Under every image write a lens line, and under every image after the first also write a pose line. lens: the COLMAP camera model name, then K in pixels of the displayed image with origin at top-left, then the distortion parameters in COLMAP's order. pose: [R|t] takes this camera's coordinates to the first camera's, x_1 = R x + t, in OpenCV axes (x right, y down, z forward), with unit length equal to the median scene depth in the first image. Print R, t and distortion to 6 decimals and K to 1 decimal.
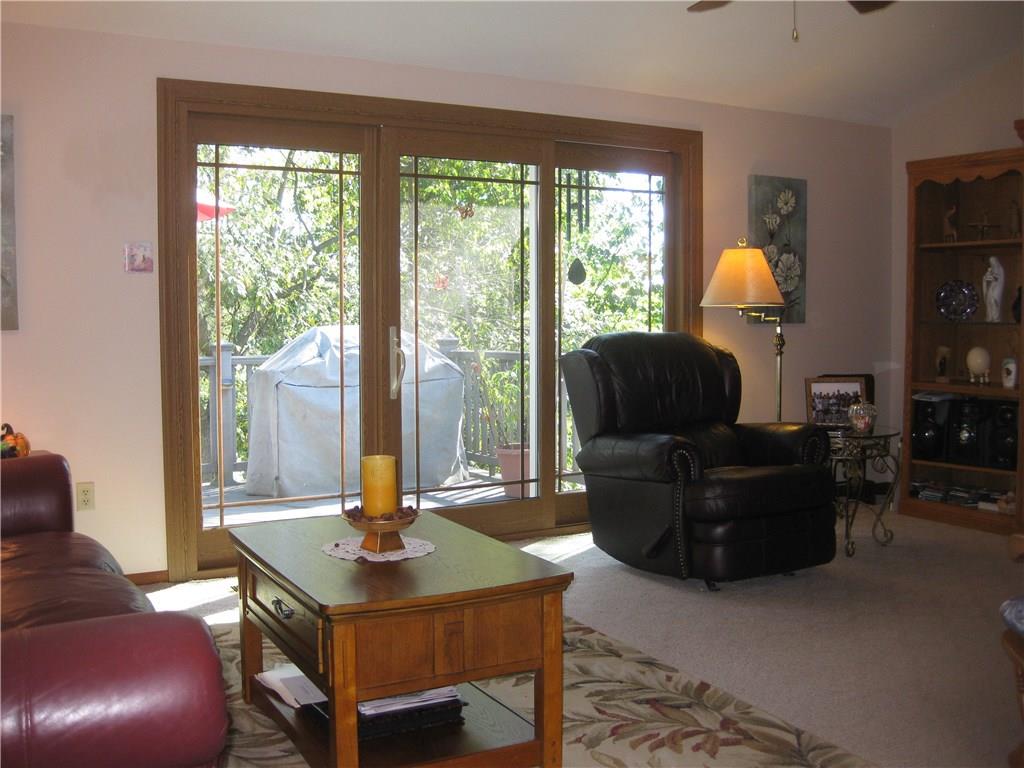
lens RADIAL K [[1048.0, 0, 512.0], [0, 1048.0, 384.0], [0, 0, 1]] dist [-0.182392, 0.157581]
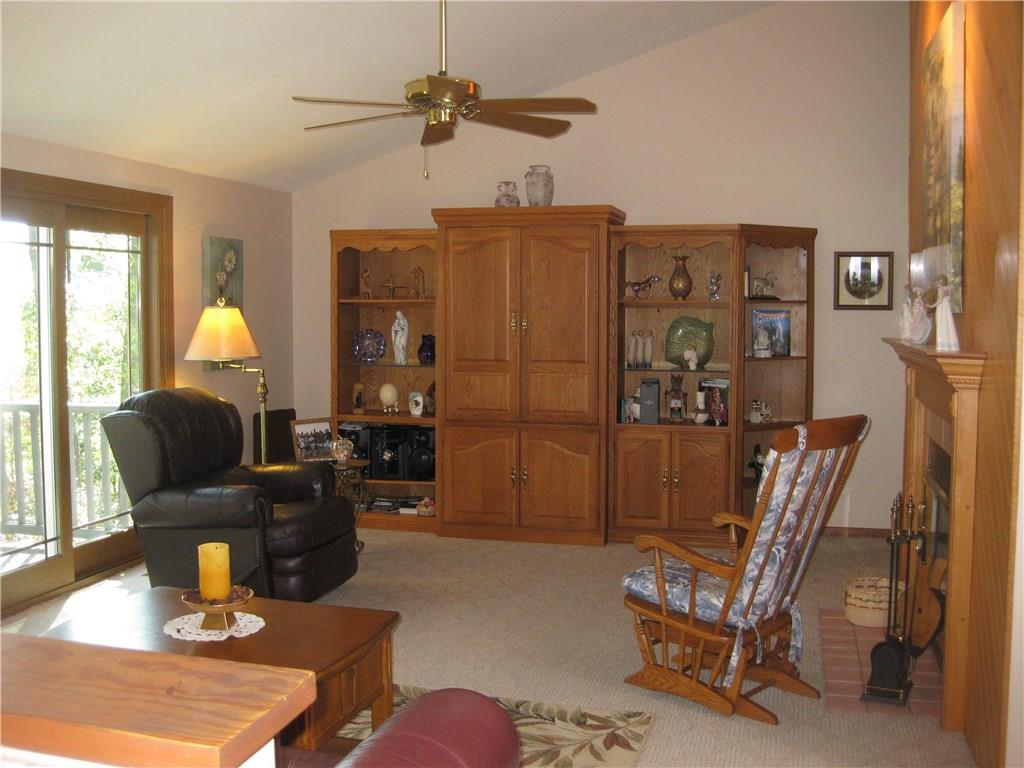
lens RADIAL K [[1048.0, 0, 512.0], [0, 1048.0, 384.0], [0, 0, 1]] dist [-0.182392, 0.157581]
pose [[0.702060, -0.045879, 0.710638, -0.345139], [0.043408, 0.998824, 0.021601, -0.057681], [-0.710793, 0.015682, 0.703226, -0.002973]]
